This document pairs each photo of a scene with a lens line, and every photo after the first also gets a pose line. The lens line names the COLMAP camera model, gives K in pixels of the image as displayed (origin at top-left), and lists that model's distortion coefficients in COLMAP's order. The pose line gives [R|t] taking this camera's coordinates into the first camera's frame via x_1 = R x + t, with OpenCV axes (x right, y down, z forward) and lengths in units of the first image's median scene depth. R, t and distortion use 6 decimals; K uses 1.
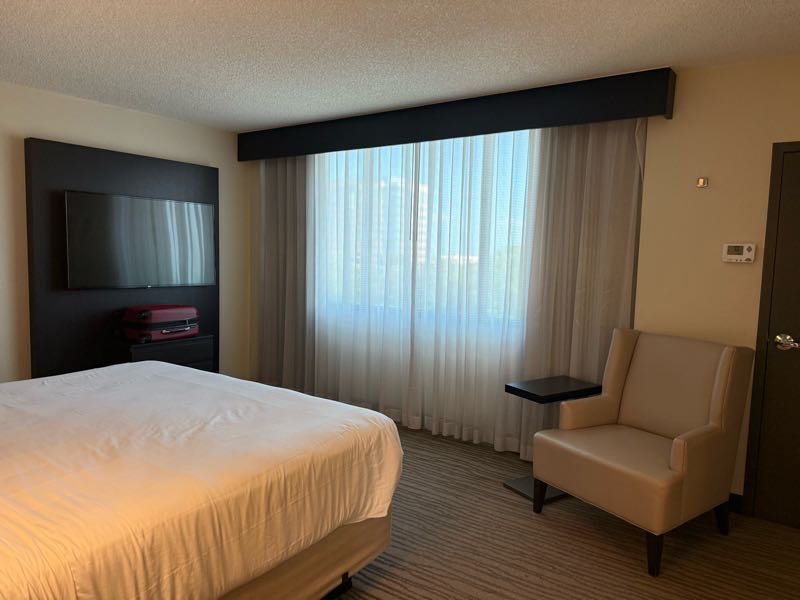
lens RADIAL K [[566.9, 0, 400.0], [0, 566.9, 300.0], [0, 0, 1]] dist [0.004753, -0.000336]
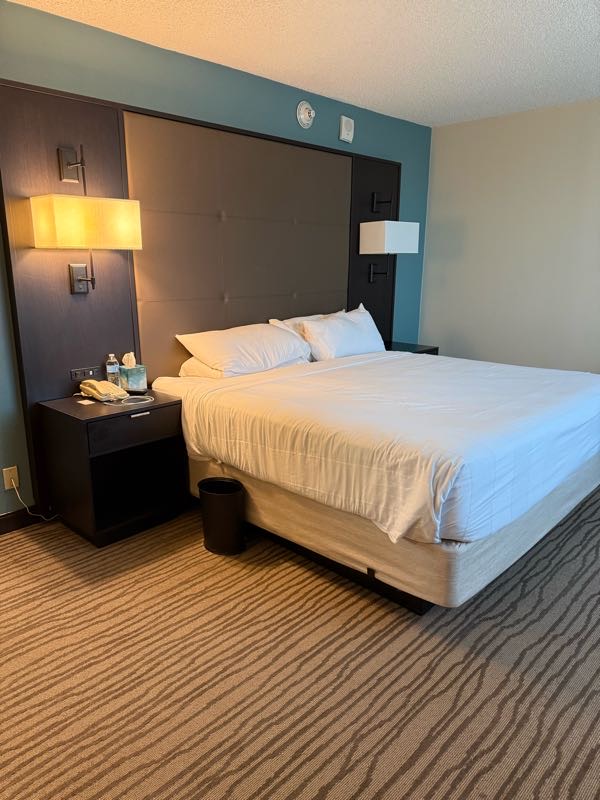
lens RADIAL K [[566.9, 0, 300.0], [0, 566.9, 400.0], [0, 0, 1]] dist [0.004753, -0.000336]
pose [[-0.150078, 0.212914, -0.965476, 0.934878], [-0.089599, 0.969589, 0.227749, -0.039176], [0.984606, 0.120685, -0.126437, 1.066585]]
